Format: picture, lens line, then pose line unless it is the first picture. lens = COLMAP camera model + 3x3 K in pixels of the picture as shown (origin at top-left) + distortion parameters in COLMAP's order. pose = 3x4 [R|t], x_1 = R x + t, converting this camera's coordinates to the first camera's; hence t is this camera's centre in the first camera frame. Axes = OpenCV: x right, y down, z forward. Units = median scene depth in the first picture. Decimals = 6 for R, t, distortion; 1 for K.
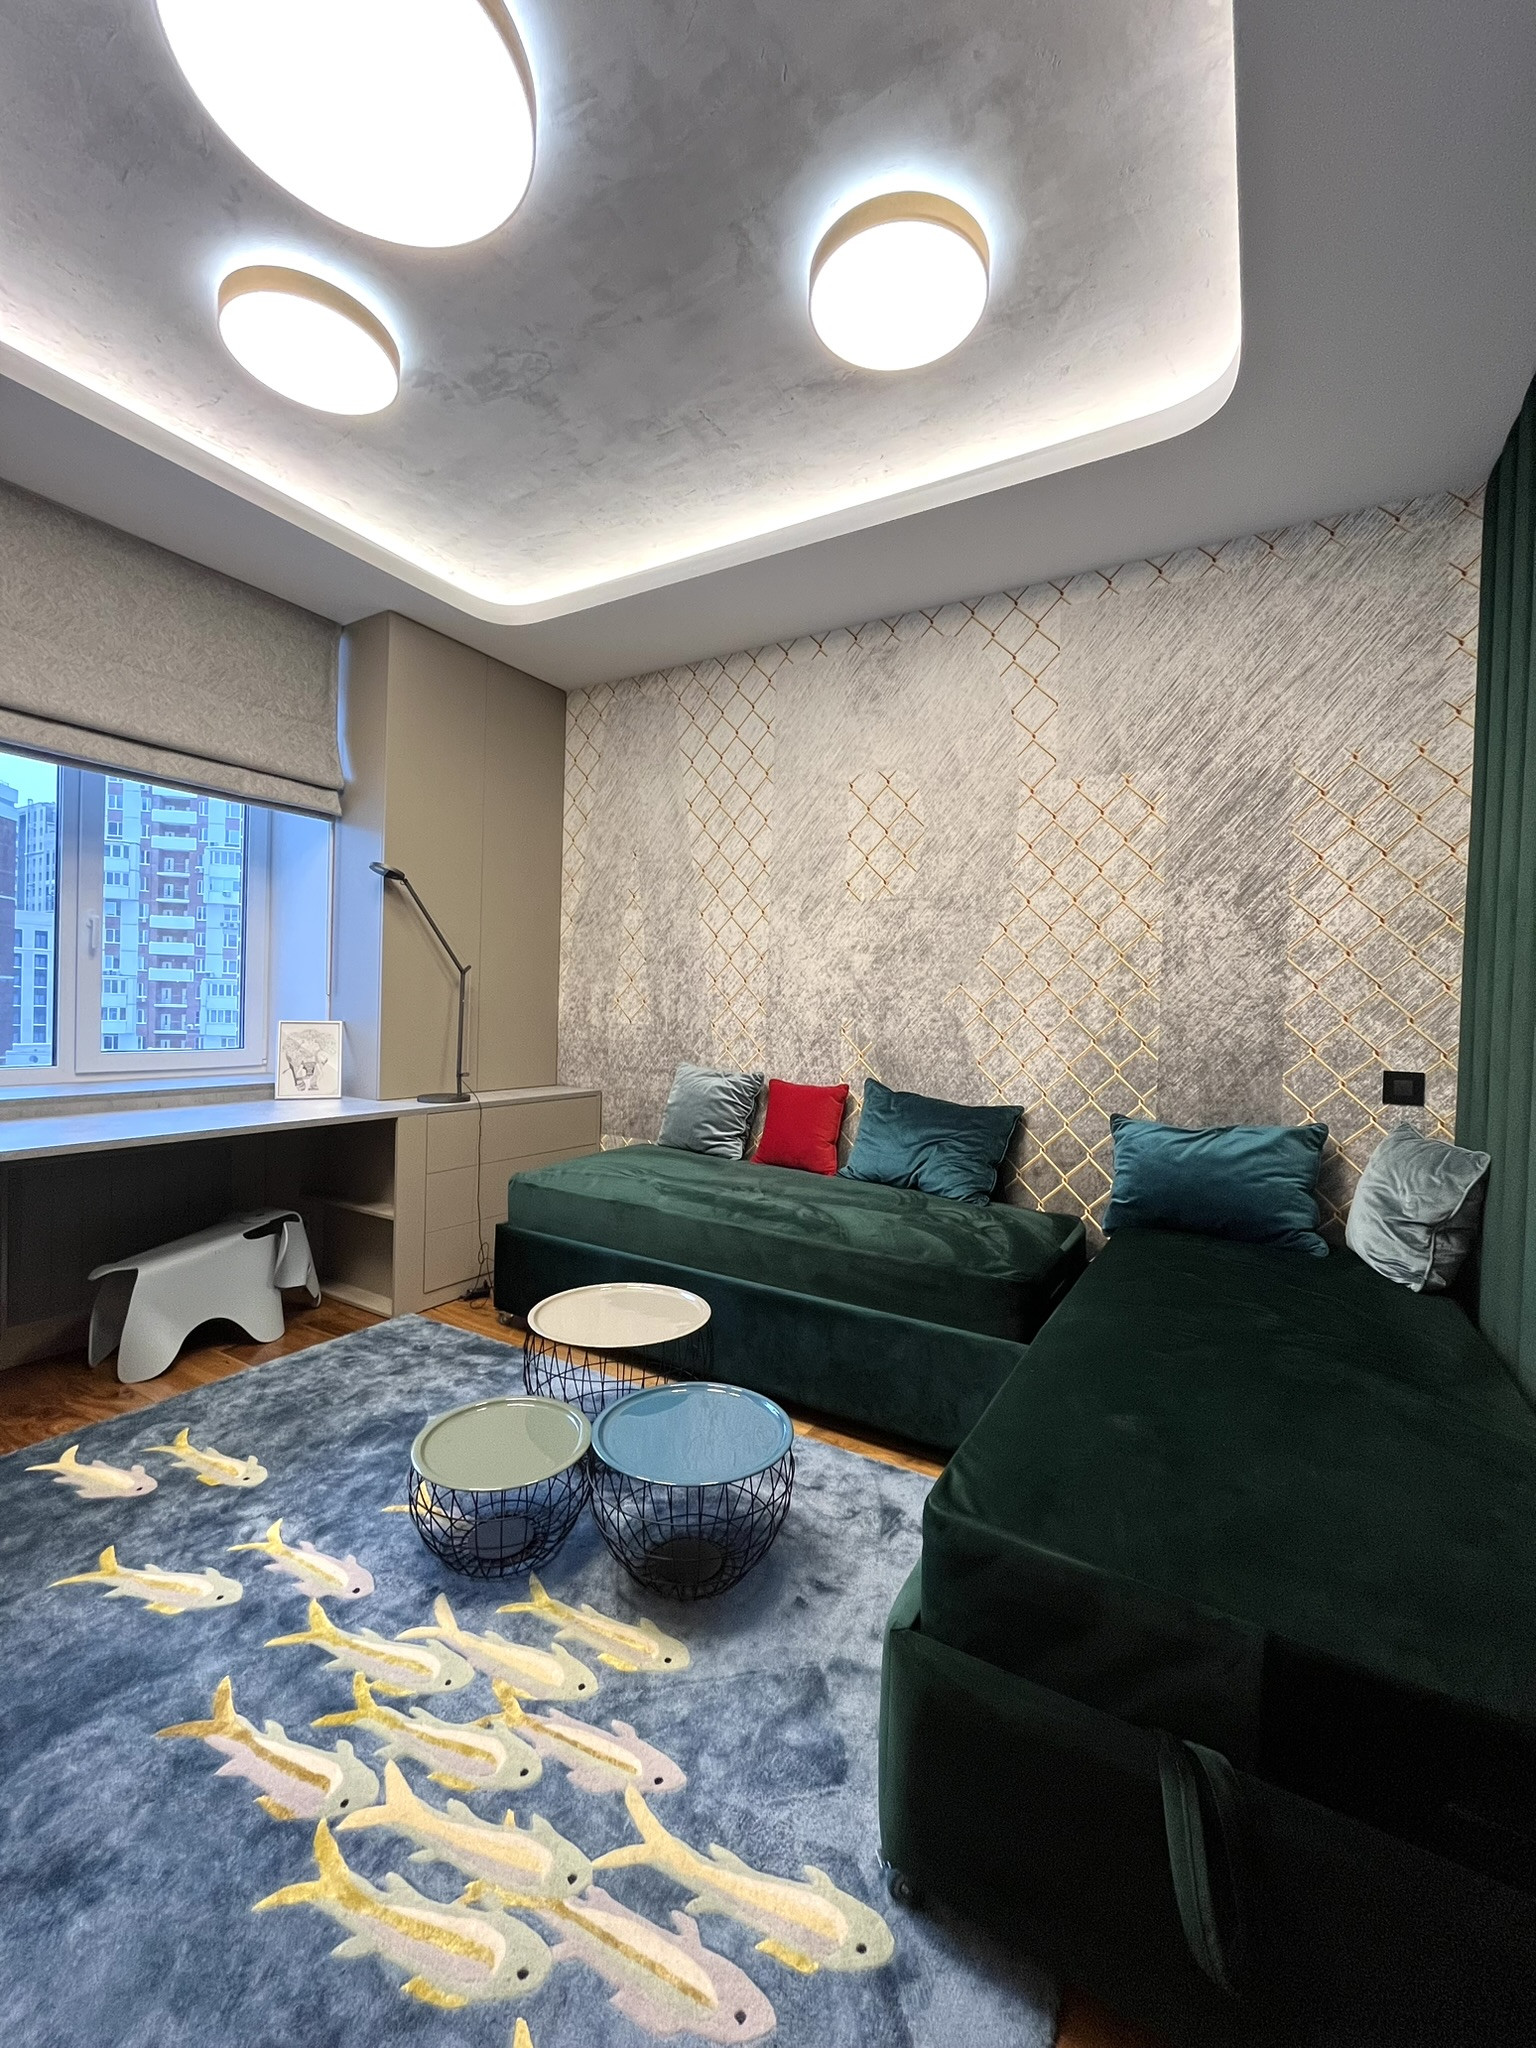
lens RADIAL K [[828.9, 0, 770.8], [0, 828.9, 1022.3], [0, 0, 1]] dist [-0.004556, 0.000766]
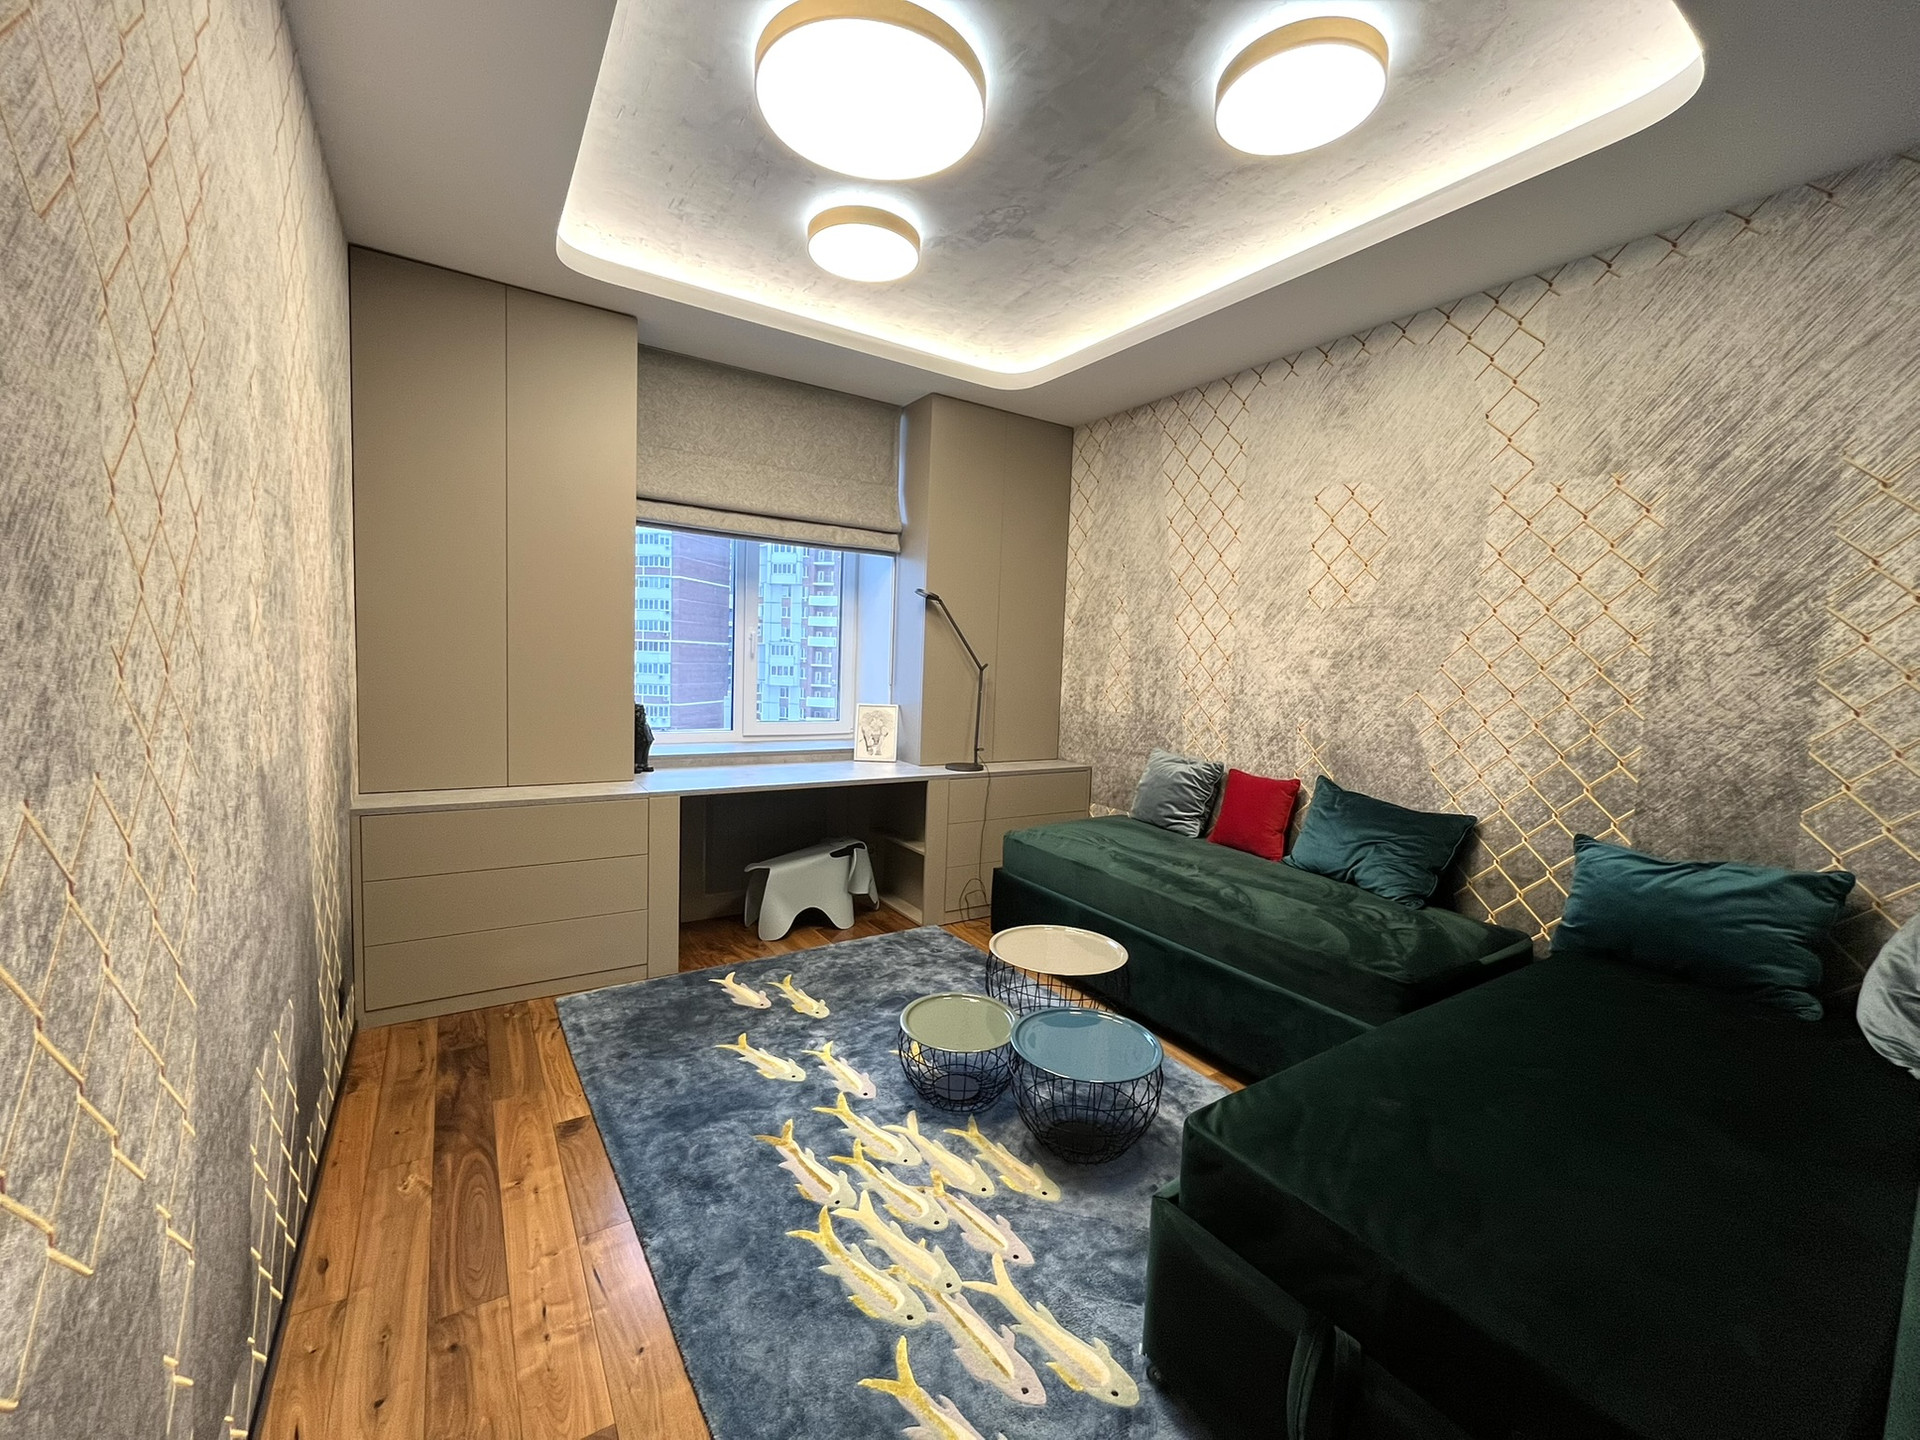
lens RADIAL K [[777.1, 0, 955.4], [0, 777.1, 720.8], [0, 0, 1]] dist [-0.004556, 0.000766]
pose [[0.896390, 0.040654, -0.441399, 0.167844], [-0.019135, 0.998406, 0.053097, -0.058766], [0.442854, -0.039149, 0.895739, -0.128892]]
